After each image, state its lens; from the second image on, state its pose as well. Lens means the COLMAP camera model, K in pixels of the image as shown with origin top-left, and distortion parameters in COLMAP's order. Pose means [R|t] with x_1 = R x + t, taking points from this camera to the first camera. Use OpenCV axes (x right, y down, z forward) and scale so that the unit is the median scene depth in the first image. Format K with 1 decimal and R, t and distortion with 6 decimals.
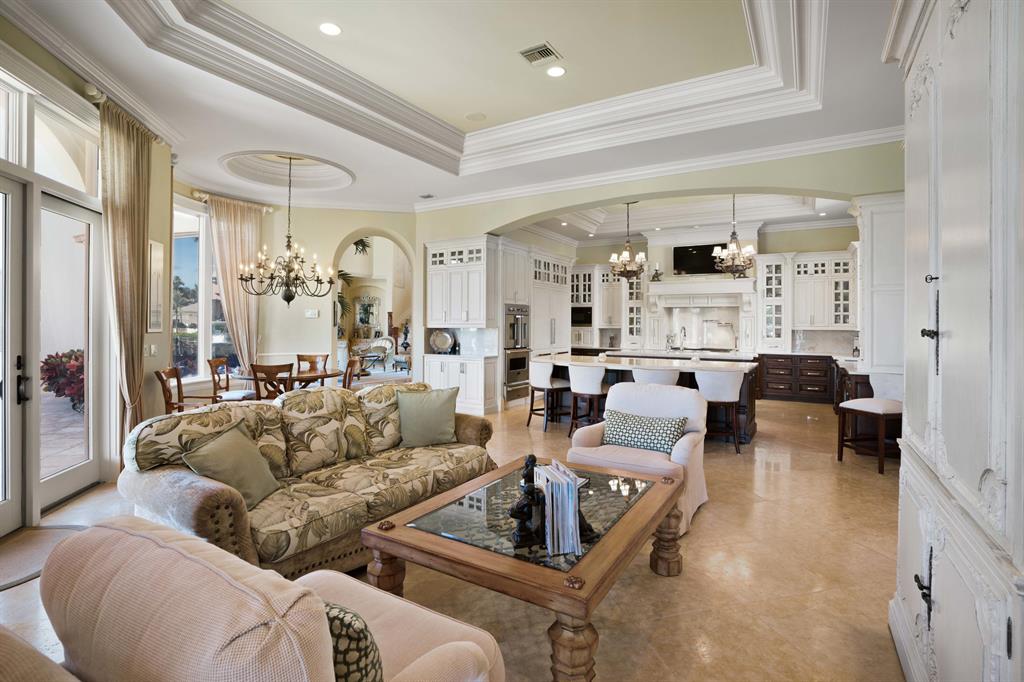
lens RADIAL K [[494.8, 0, 515.3], [0, 494.8, 325.4], [0, 0, 1]] dist [-0.060979, 0.027276]
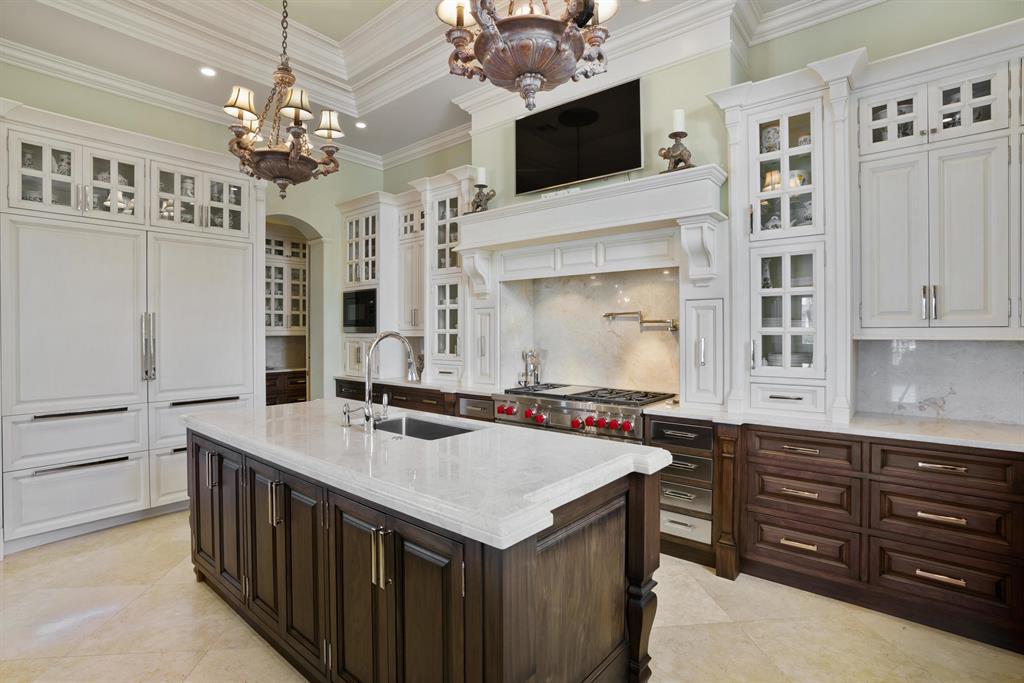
lens RADIAL K [[494.8, 0, 515.3], [0, 494.8, 325.9], [0, 0, 1]] dist [-0.060979, 0.027276]
pose [[0.989627, -0.012325, -0.143134, 0.410809], [0.011672, 0.999917, -0.005407, 0.000176], [0.143189, 0.003681, 0.989689, 0.690271]]
